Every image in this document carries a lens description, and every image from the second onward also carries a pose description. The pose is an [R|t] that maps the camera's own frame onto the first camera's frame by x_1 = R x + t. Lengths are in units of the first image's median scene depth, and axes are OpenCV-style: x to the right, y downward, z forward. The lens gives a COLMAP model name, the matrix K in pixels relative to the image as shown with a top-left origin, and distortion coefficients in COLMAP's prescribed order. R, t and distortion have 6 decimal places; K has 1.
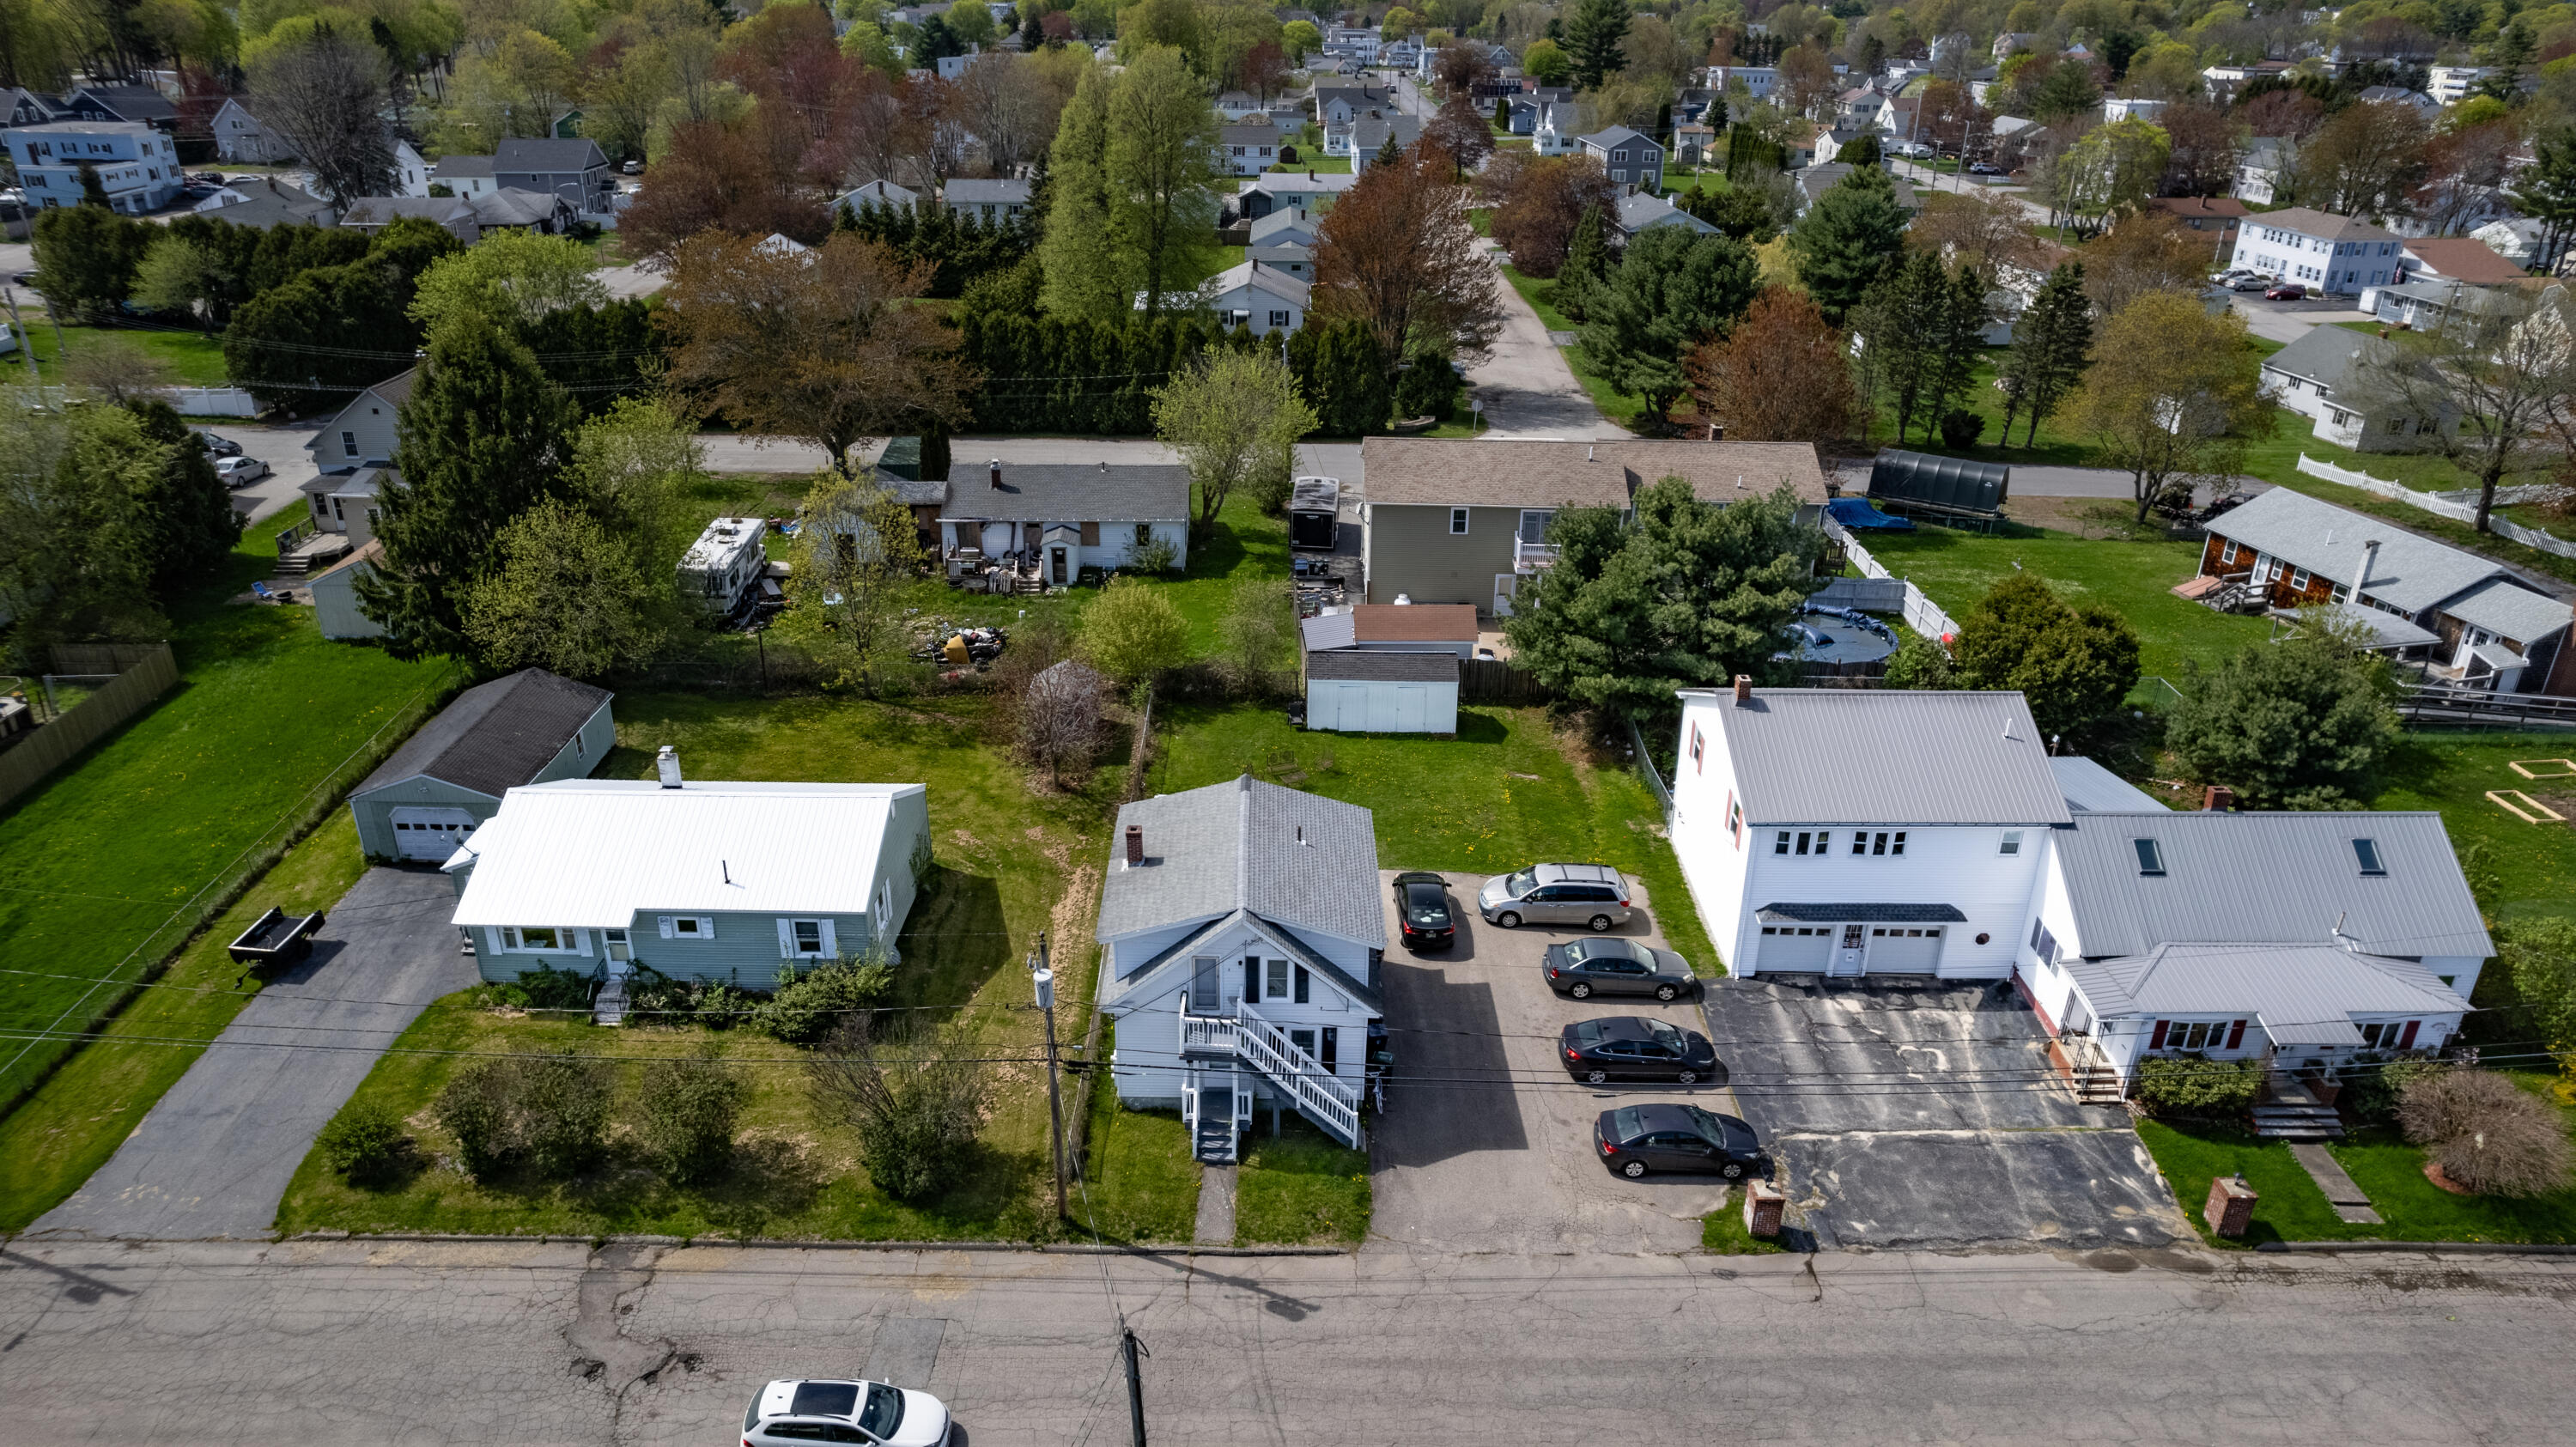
lens RADIAL K [[1651.0, 0, 1290.6], [0, 1651.0, 724.5], [0, 0, 1]] dist [-0.075653, 0.066140]
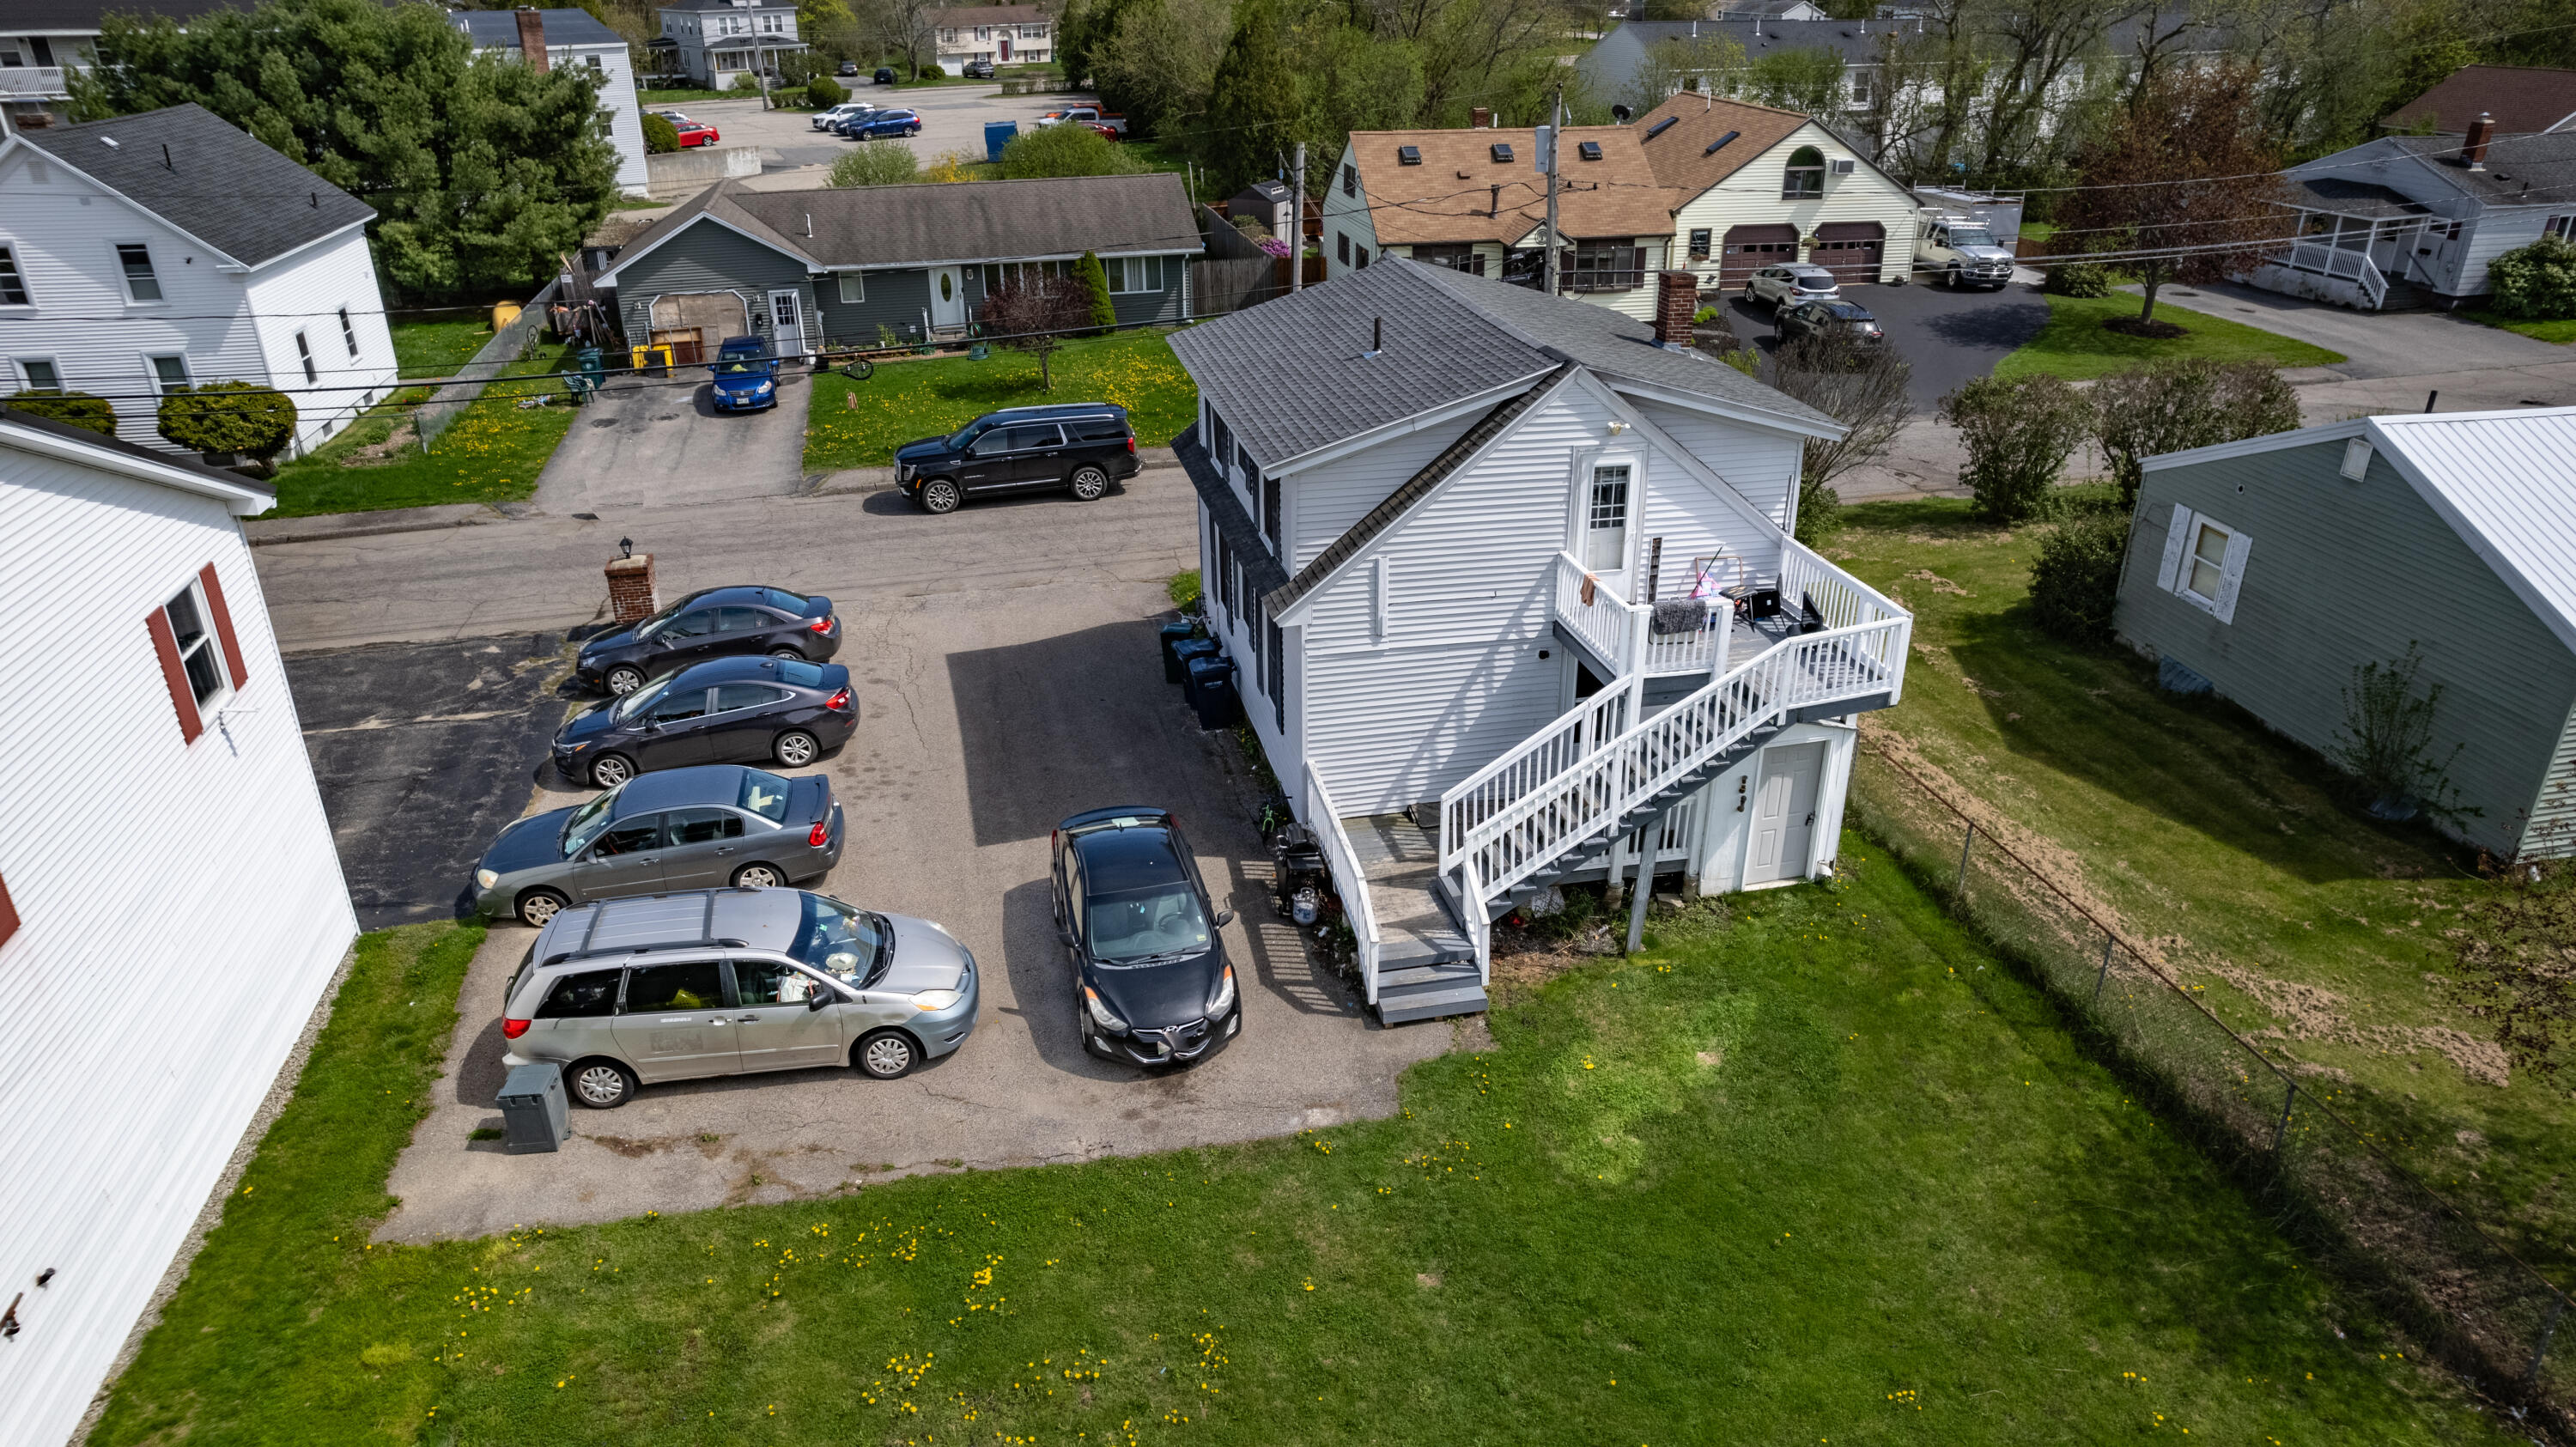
lens RADIAL K [[1651.0, 0, 1289.6], [0, 1651.0, 734.8], [0, 0, 1]] dist [-0.075653, 0.066140]
pose [[-0.978240, 0.087961, -0.187907, 0.124200], [-0.088764, 0.641174, 0.762245, -0.209372], [0.187529, 0.762338, -0.619414, 1.322911]]
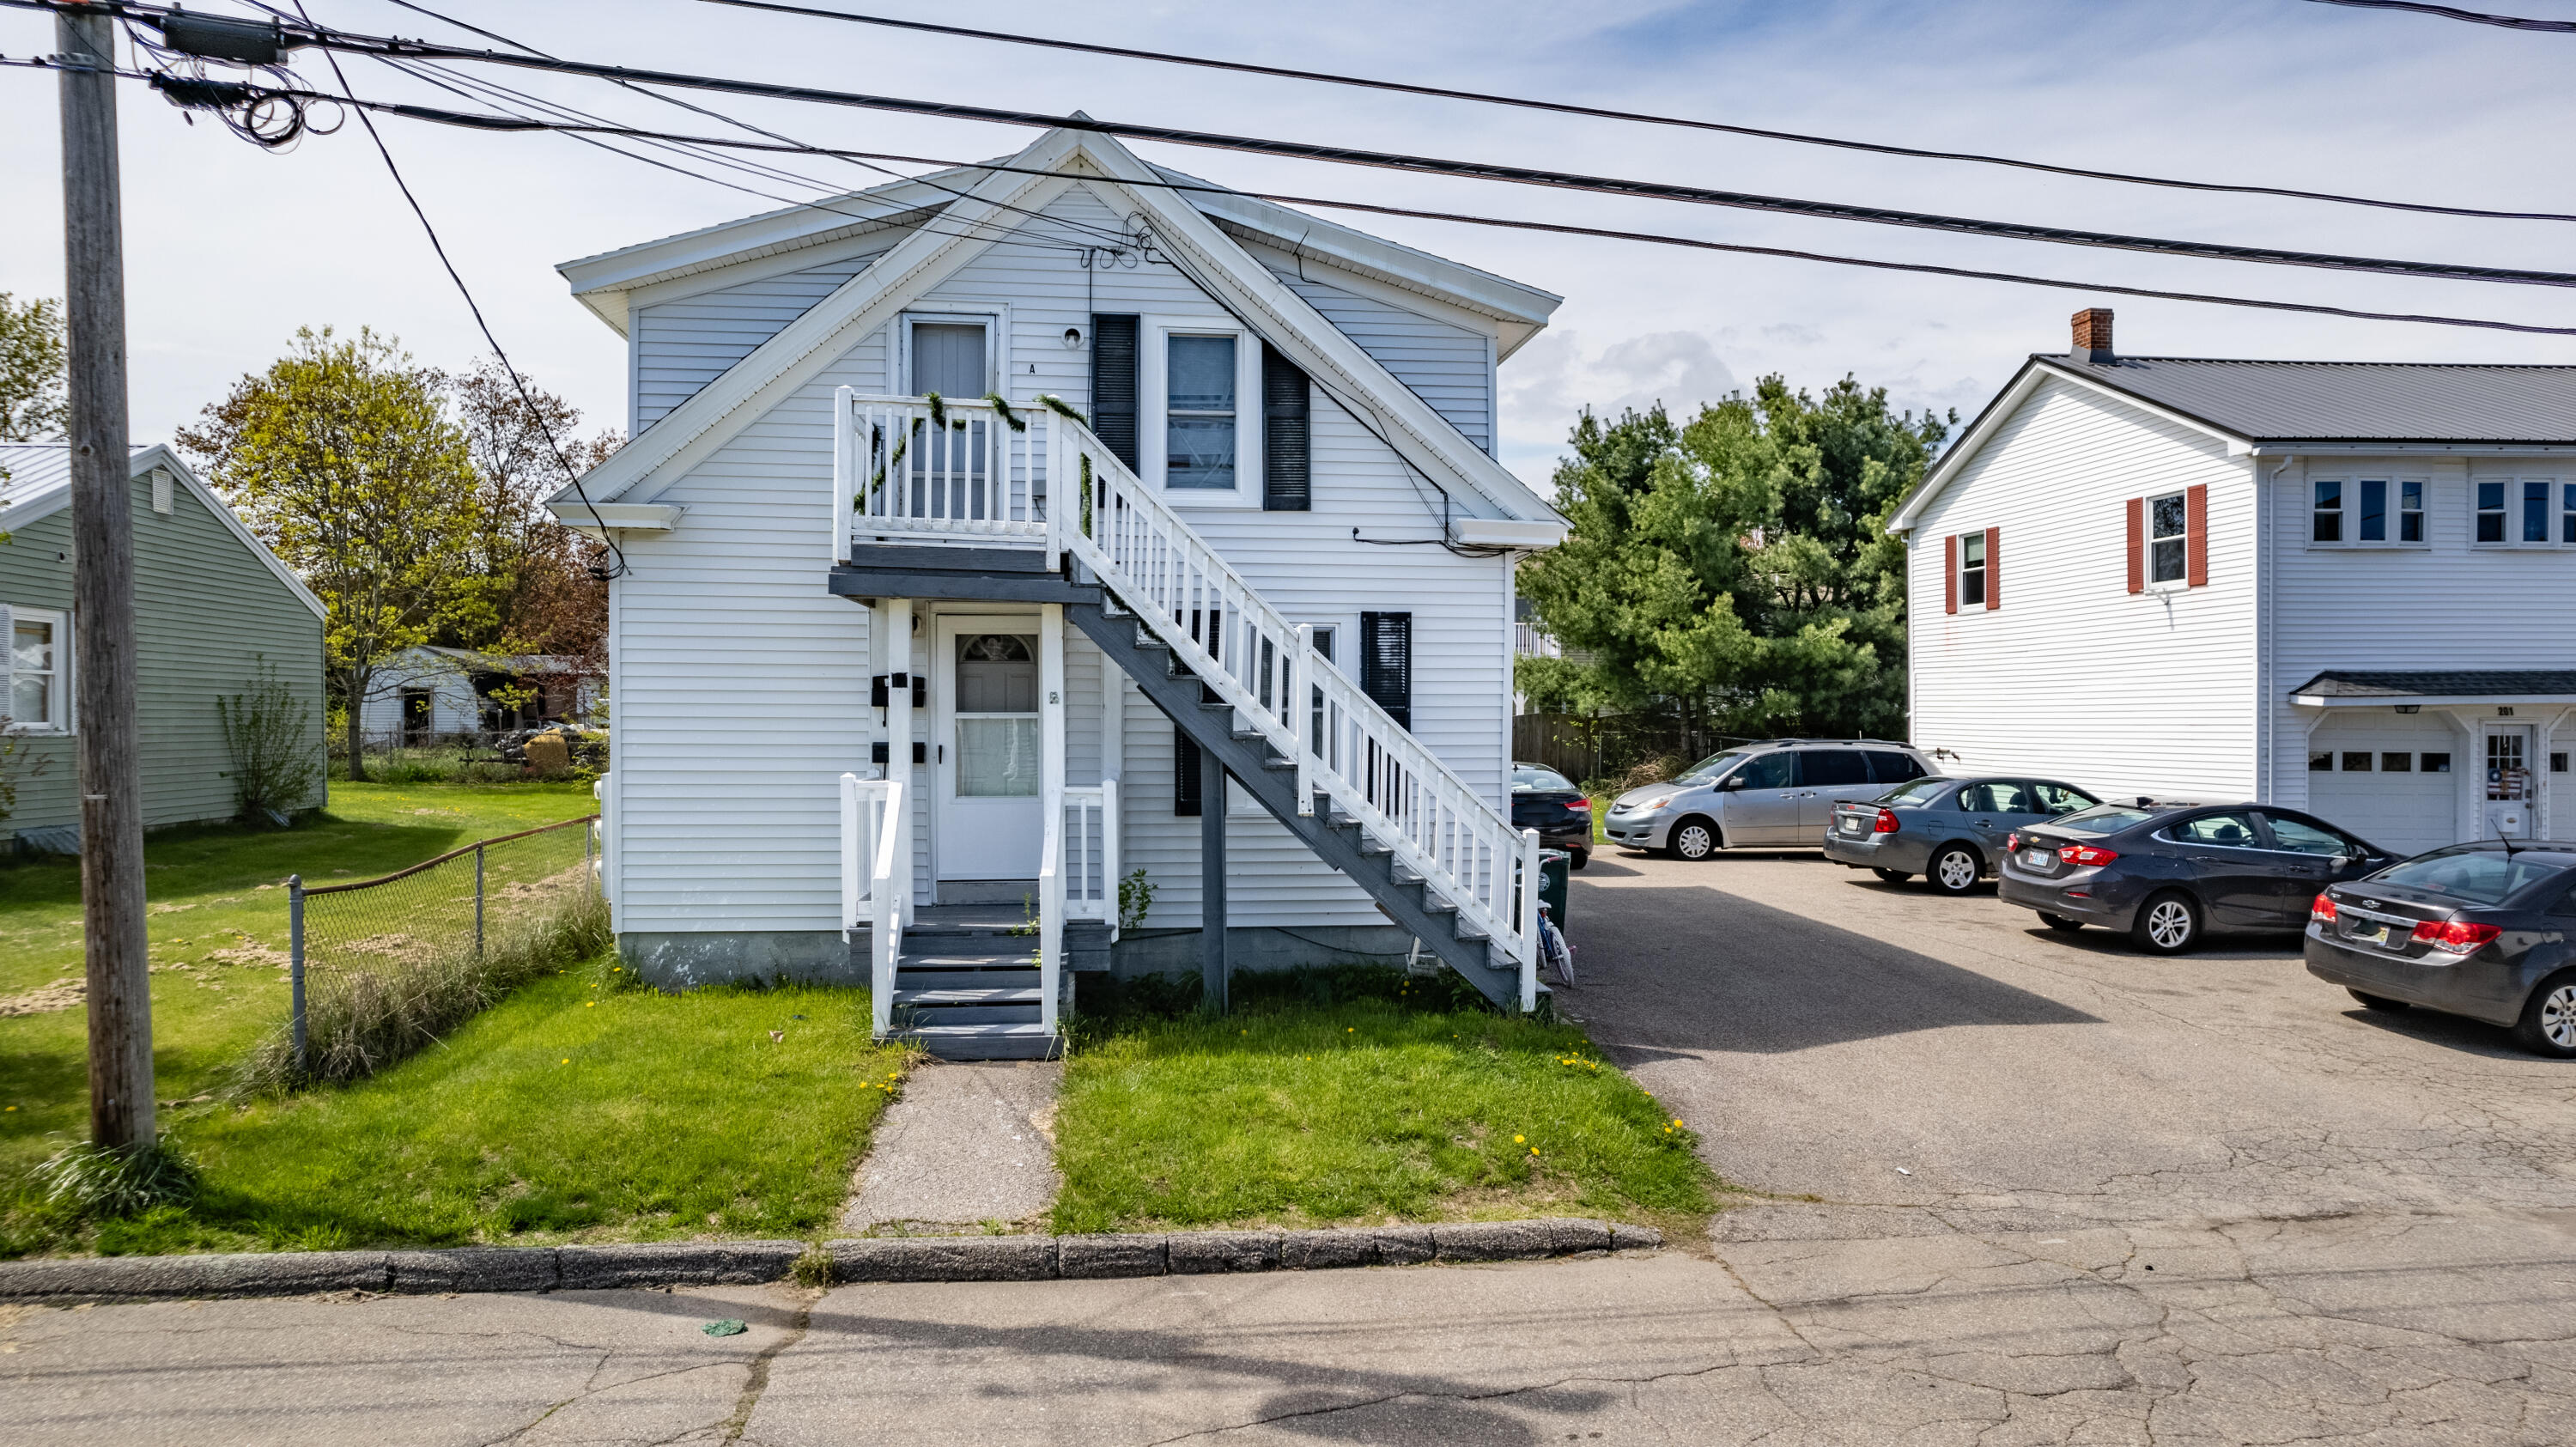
lens RADIAL K [[1651.0, 0, 1289.6], [0, 1651.0, 732.9], [0, 0, 1]] dist [-0.075653, 0.066140]
pose [[0.992264, -0.010115, 0.123732, -0.025781], [0.060314, 0.910424, -0.409257, 0.288630], [-0.108509, 0.413554, 0.903991, 0.679600]]
